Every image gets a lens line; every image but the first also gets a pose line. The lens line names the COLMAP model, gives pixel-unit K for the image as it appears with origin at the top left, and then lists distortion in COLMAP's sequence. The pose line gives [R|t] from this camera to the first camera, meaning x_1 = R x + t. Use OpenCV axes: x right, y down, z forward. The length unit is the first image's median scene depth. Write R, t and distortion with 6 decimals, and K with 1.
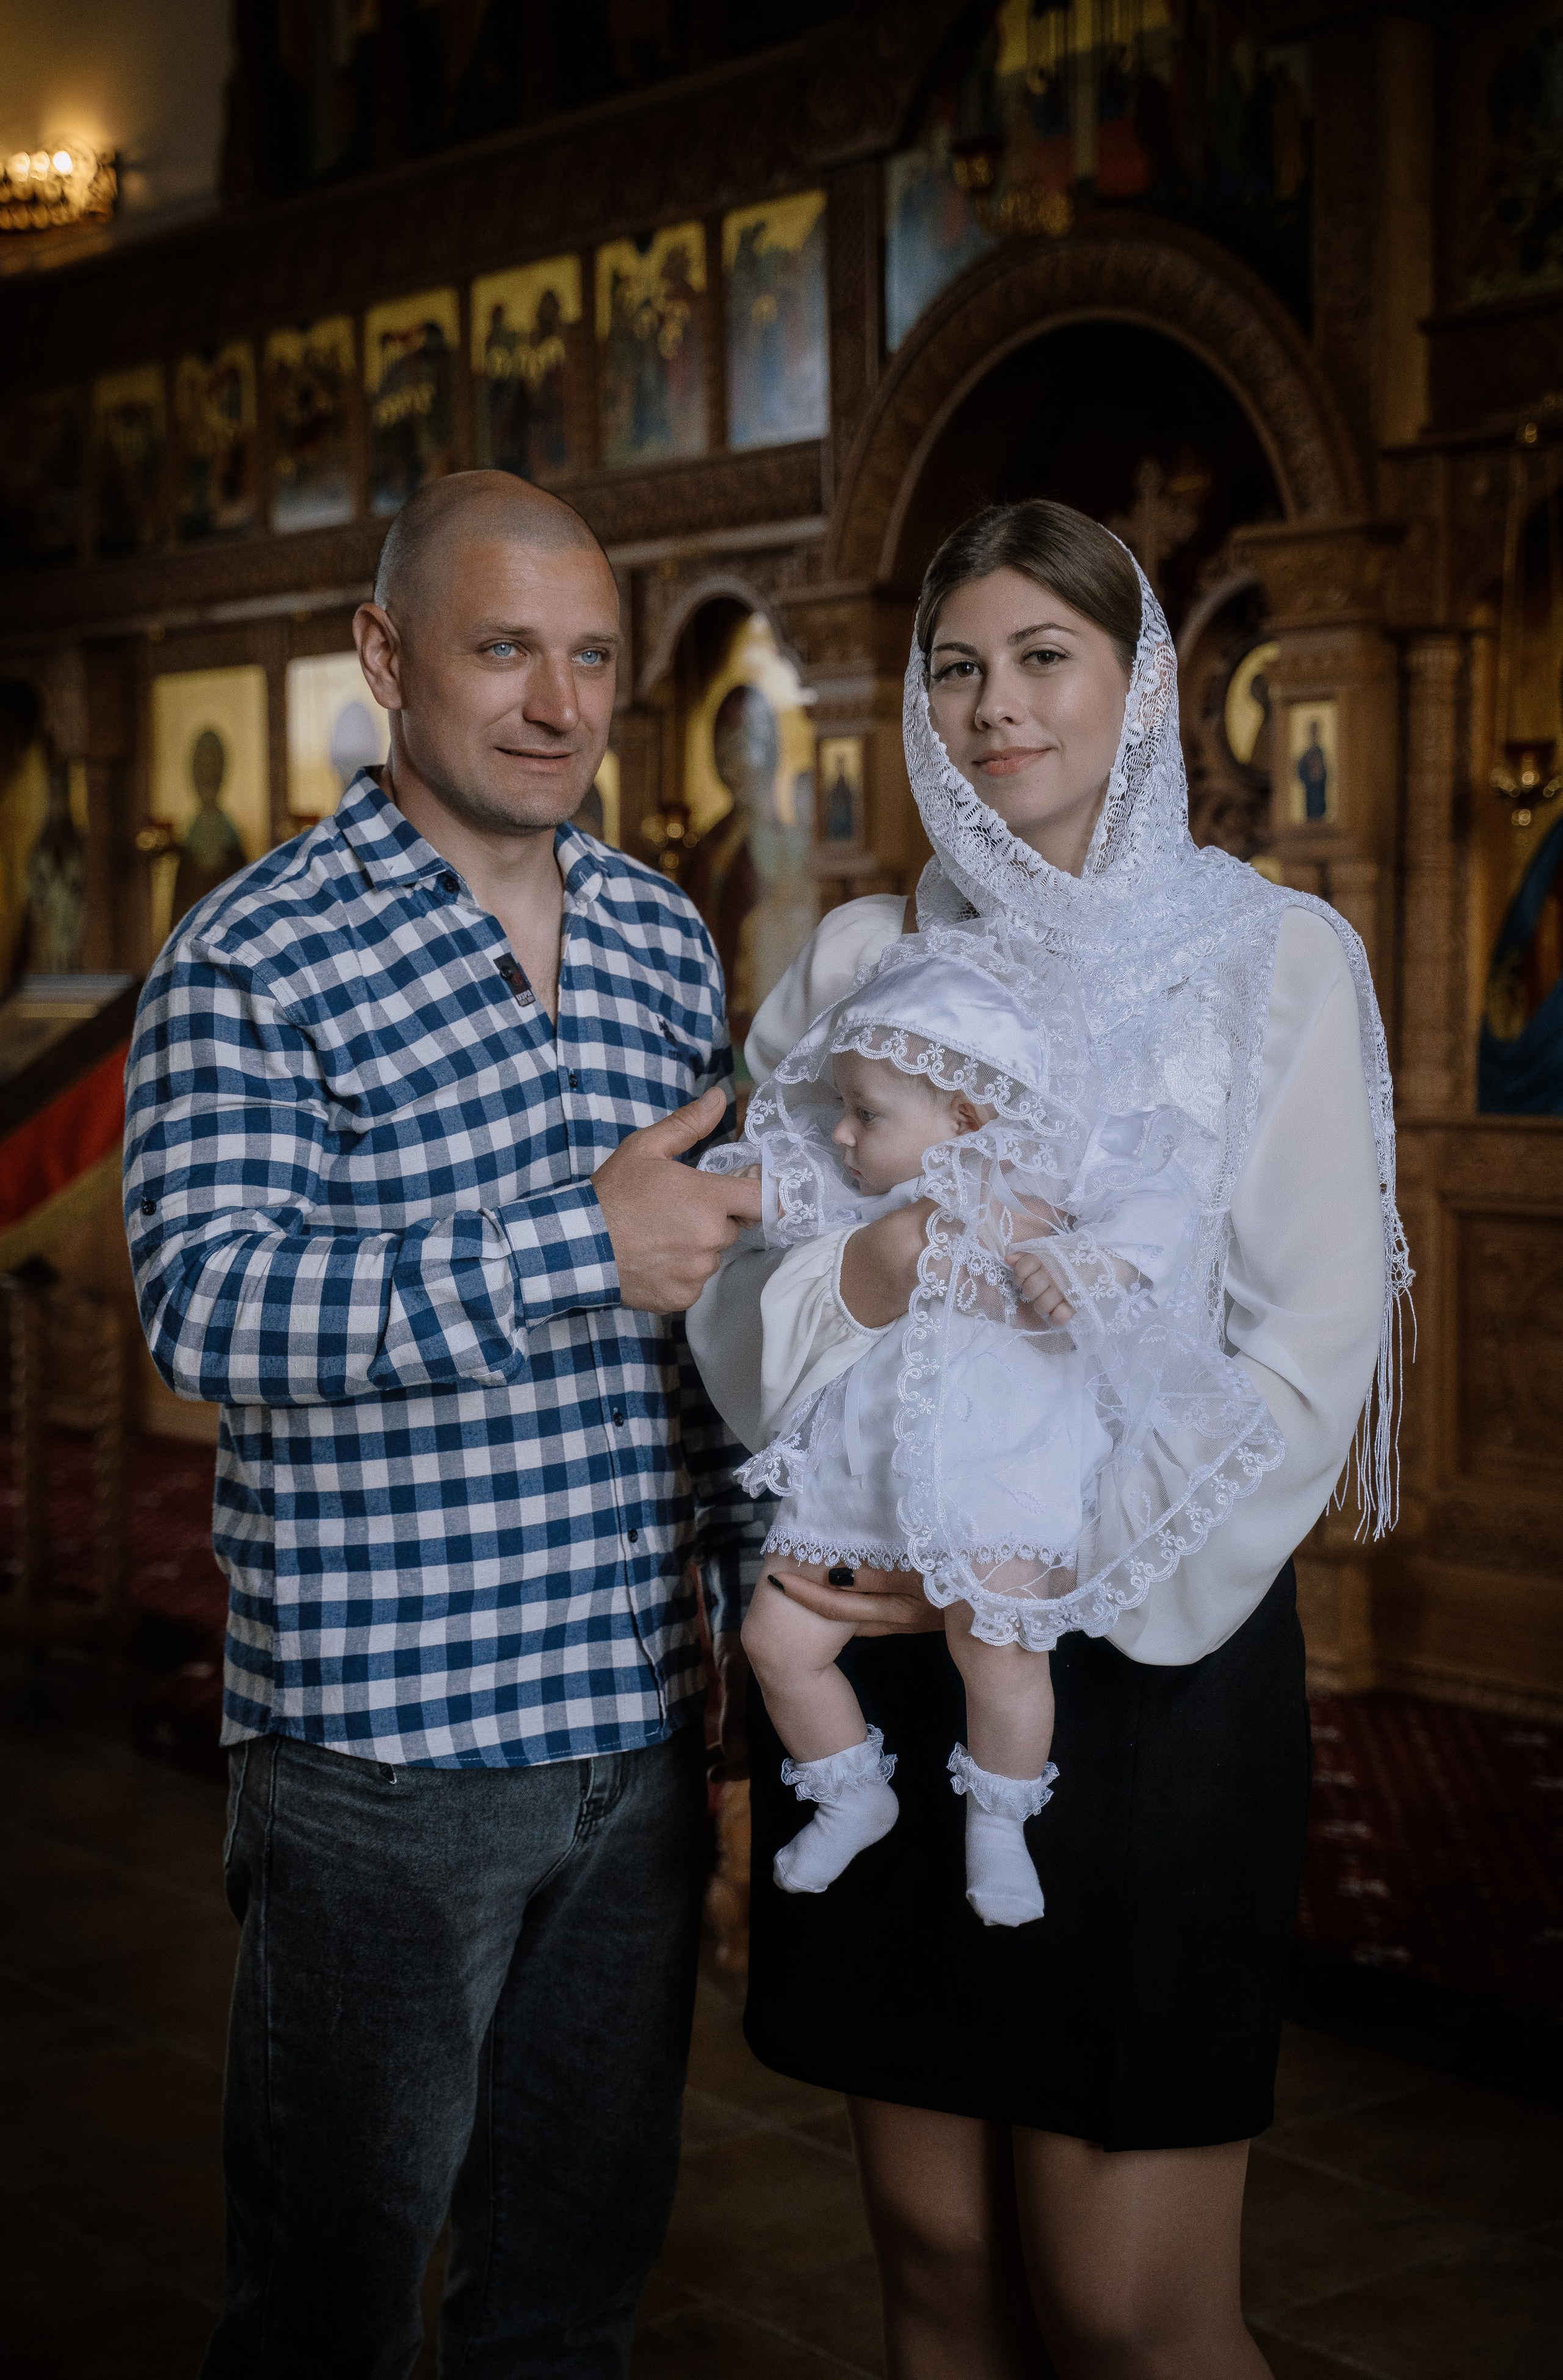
lens RADIAL K [[3603.6, 0, 877.7], [0, 3603.6, 1191.1], [0, 0, 1]] dist [0.178985, 0.056783]
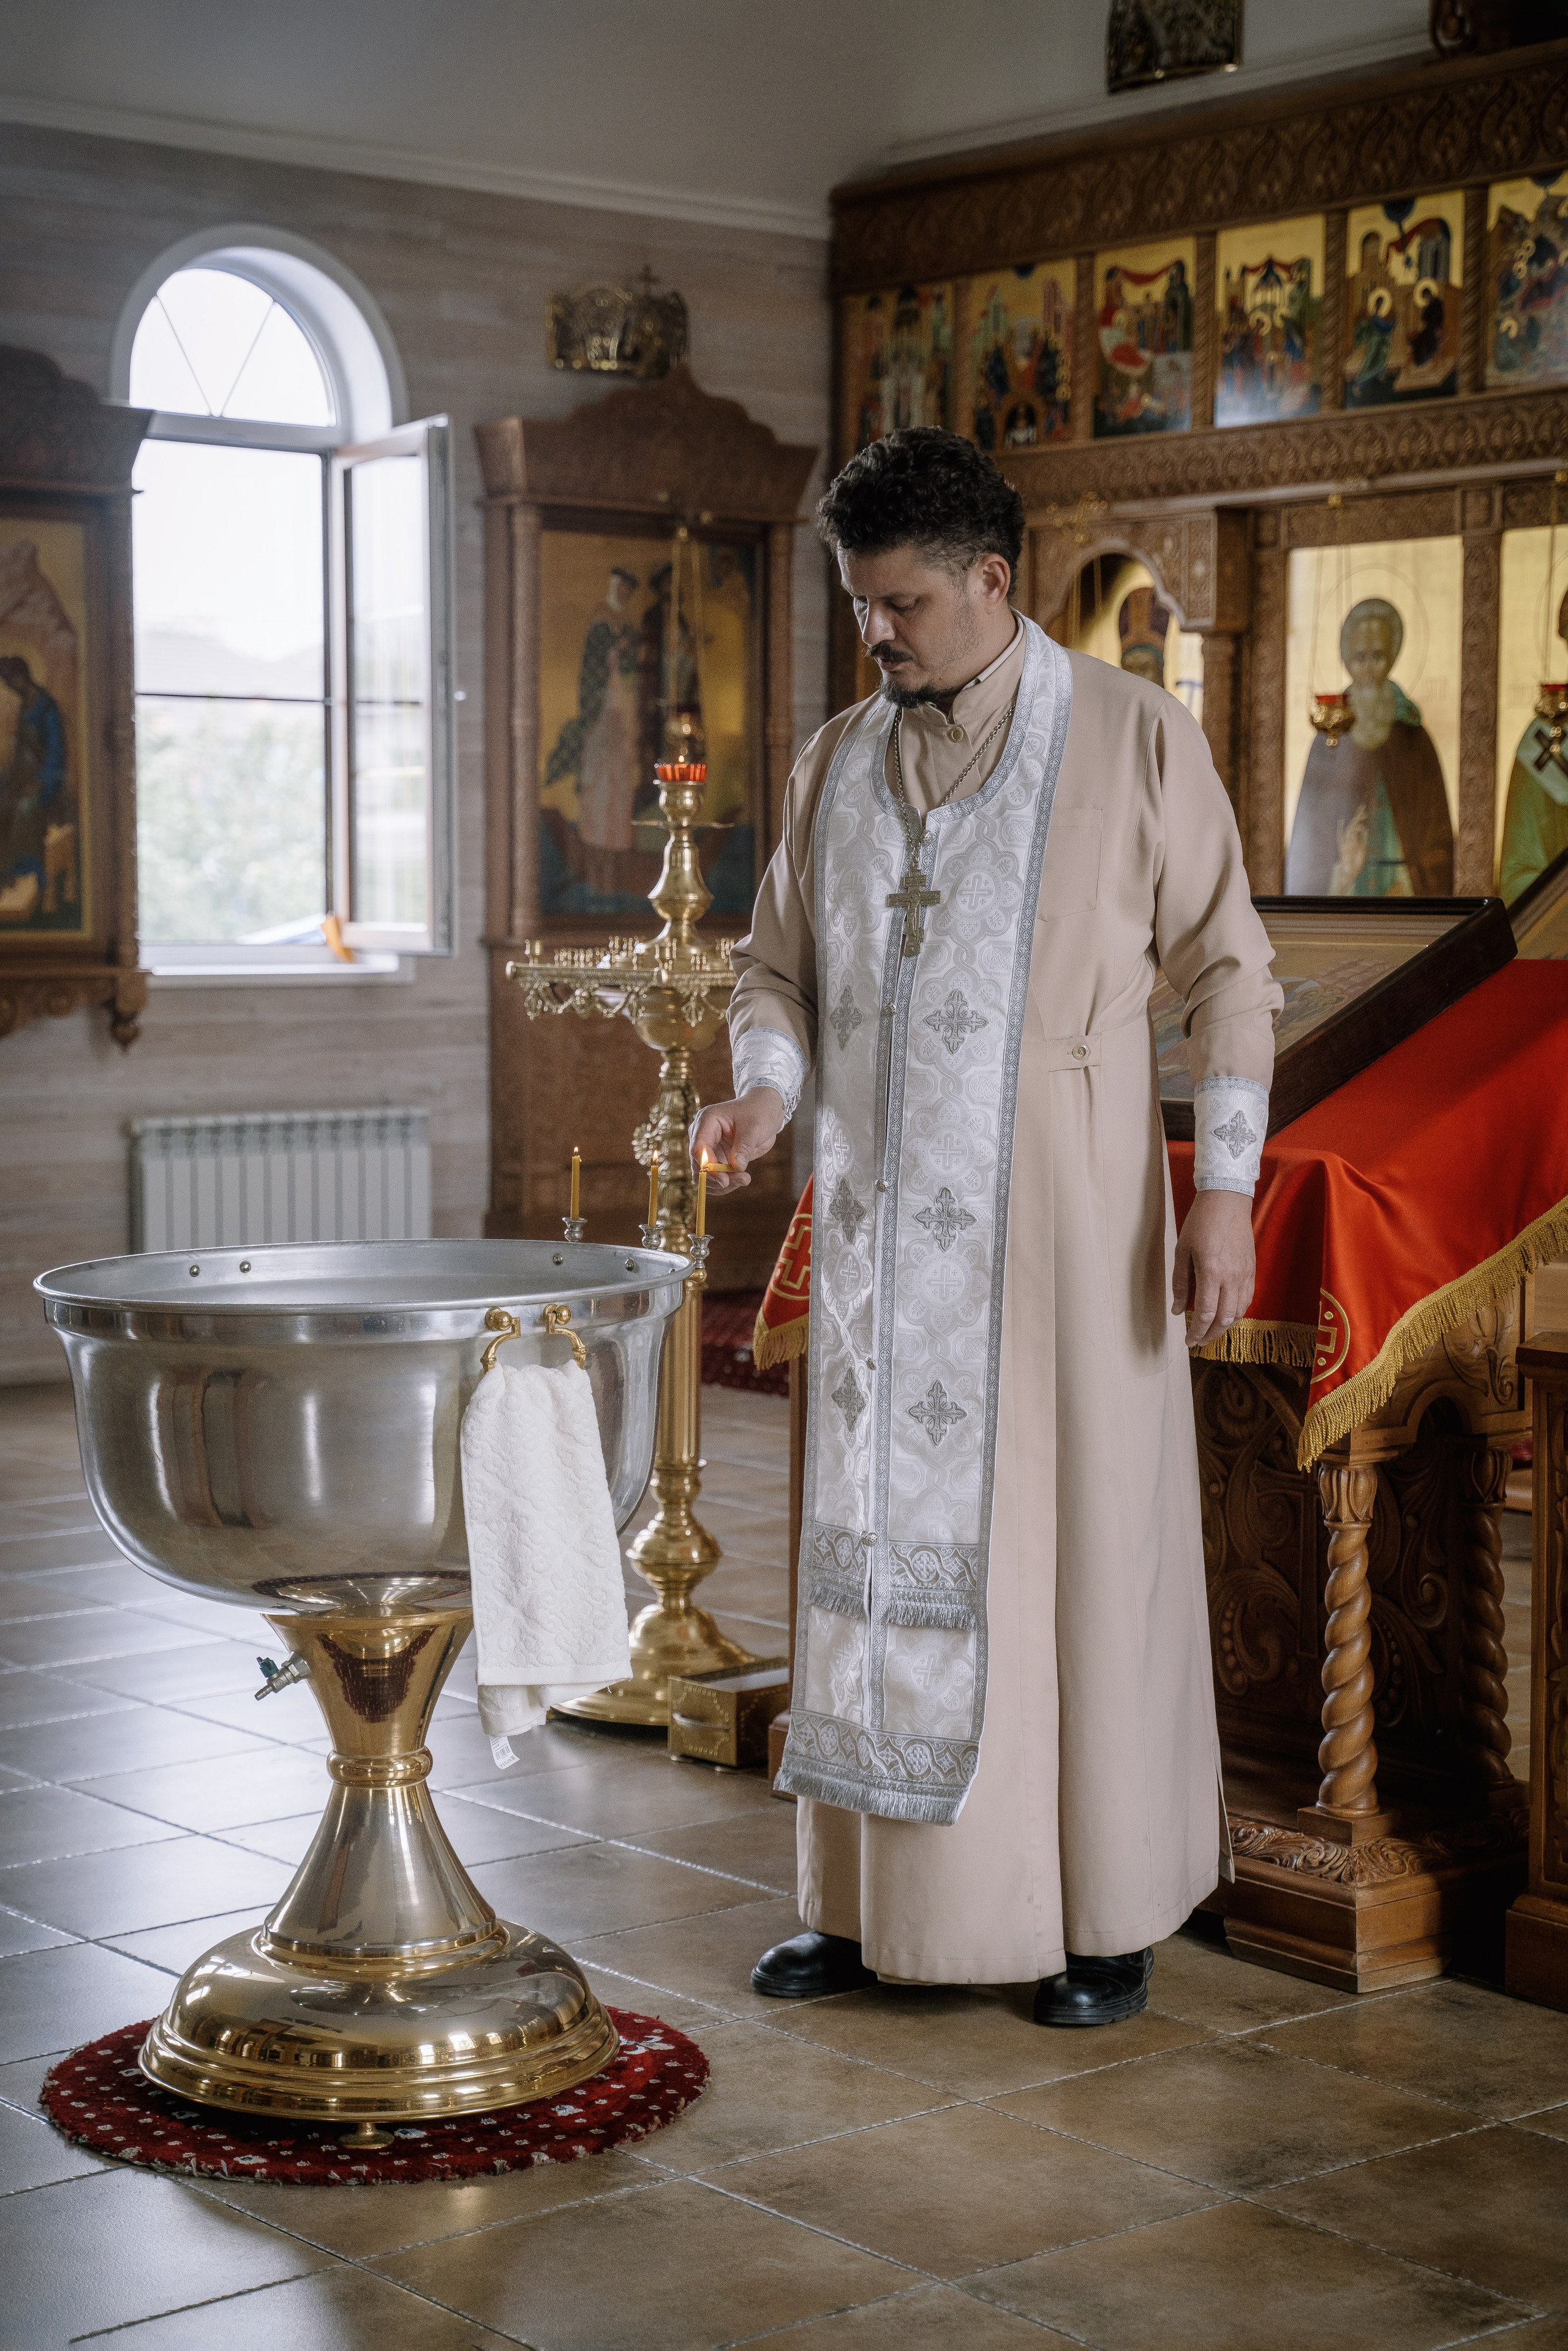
lens RADIAL K [[4178.3, 0, 784.0], [0, 4178.3, 1175.5], [0, 0, 1]] dist [0.243048, 0.101944]
pose [[0.999886, 0.004912, 0.014250, -0.359793], [-0.005015, 0.999962, 0.007192, 0.018153], [-0.014215, -0.007262, 0.999873, -0.115781]]
